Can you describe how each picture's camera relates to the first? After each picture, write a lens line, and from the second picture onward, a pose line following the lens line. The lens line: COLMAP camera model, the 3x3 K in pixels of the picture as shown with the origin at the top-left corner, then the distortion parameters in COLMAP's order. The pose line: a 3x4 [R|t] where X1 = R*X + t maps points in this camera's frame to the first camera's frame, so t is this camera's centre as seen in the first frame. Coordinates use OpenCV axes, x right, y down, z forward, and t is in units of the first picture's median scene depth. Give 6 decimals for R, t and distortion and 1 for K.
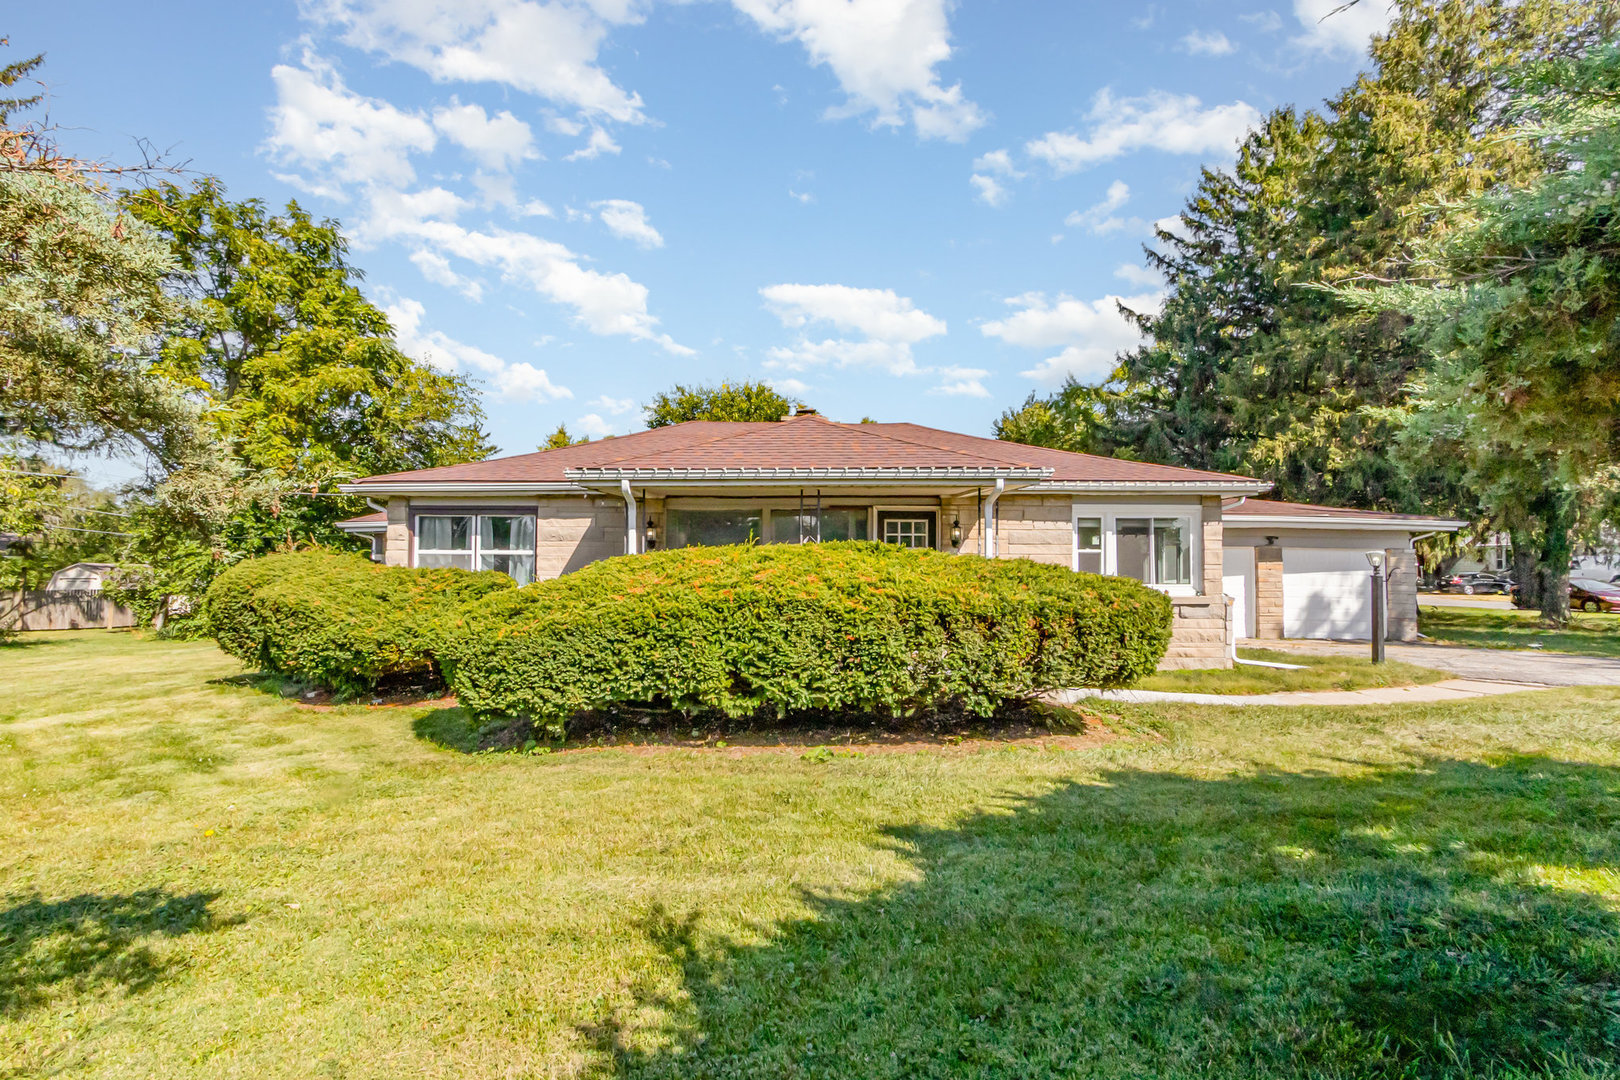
lens RADIAL K [[734.5, 0, 801.9], [0, 734.5, 536.8], [0, 0, 1]] dist [0.001742, 0.000152]
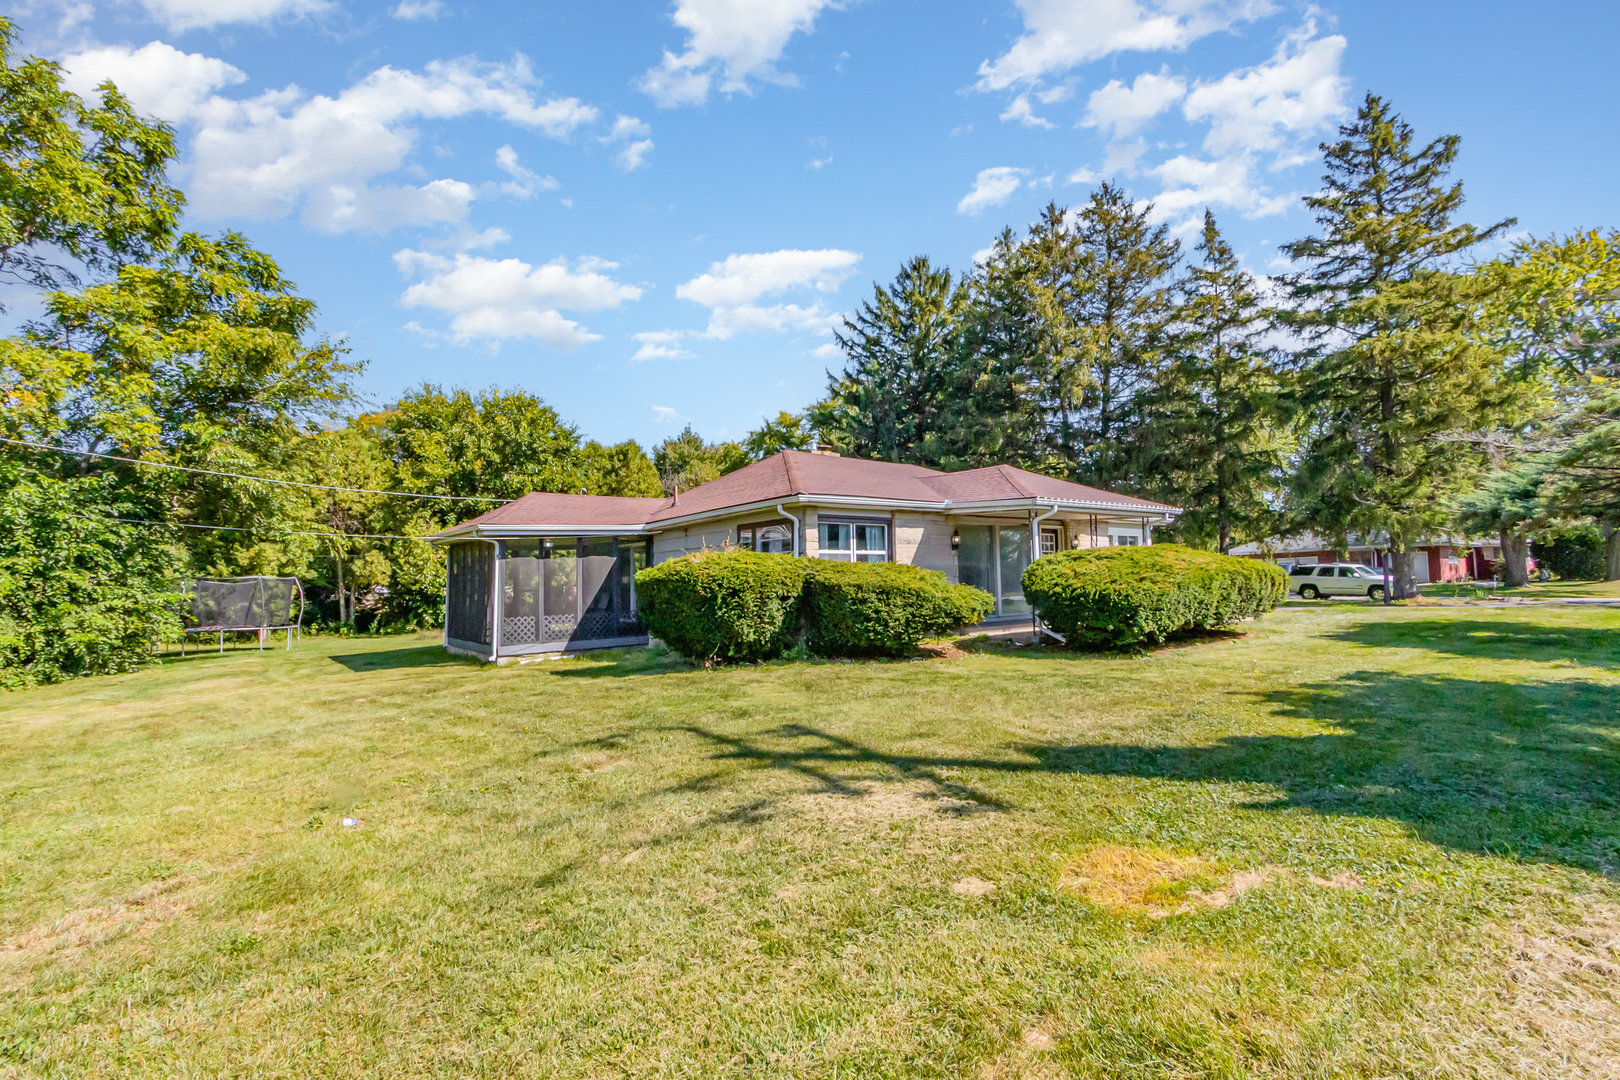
lens RADIAL K [[734.5, 0, 801.9], [0, 734.5, 536.8], [0, 0, 1]] dist [0.001742, 0.000152]
pose [[0.792033, 0.018992, 0.610183, -1.234610], [-0.003002, 0.999625, -0.027216, 0.028891], [-0.610471, 0.019724, 0.791793, 0.023791]]
